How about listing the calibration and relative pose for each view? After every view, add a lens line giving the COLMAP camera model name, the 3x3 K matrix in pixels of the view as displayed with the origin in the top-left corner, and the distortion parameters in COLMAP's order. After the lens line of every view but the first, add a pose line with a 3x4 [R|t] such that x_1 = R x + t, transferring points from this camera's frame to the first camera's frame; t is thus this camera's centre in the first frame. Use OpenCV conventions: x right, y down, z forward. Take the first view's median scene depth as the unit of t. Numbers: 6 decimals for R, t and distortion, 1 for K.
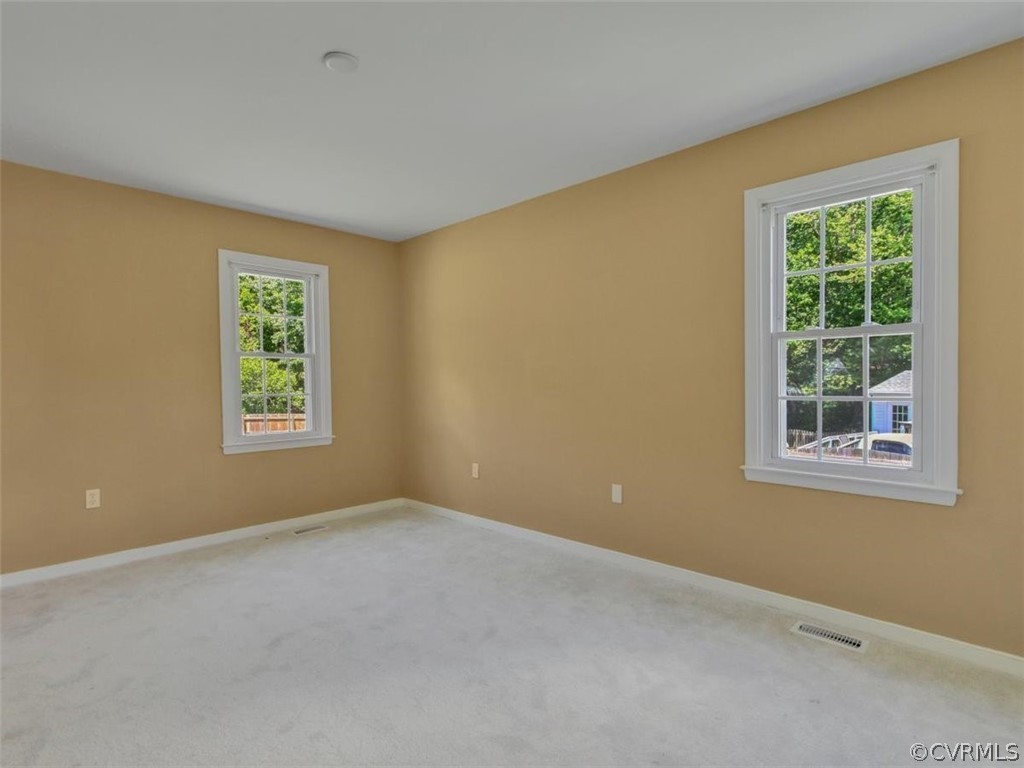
lens RADIAL K [[535.9, 0, 504.7], [0, 535.9, 389.6], [0, 0, 1]] dist [0.003296, 0.001401]
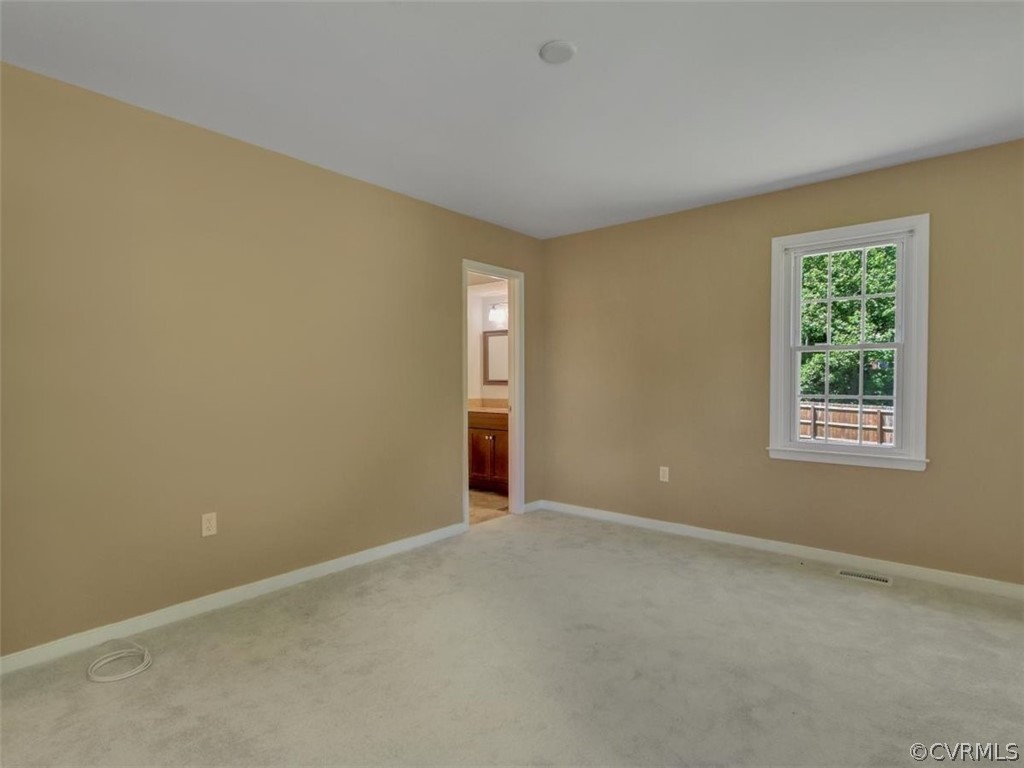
lens RADIAL K [[535.9, 0, 504.7], [0, 535.9, 389.6], [0, 0, 1]] dist [0.003296, 0.001401]
pose [[0.071004, 0.023155, -0.997207, 0.374521], [-0.016028, 0.999628, 0.022070, -0.010970], [0.997347, 0.014416, 0.071349, 0.470684]]
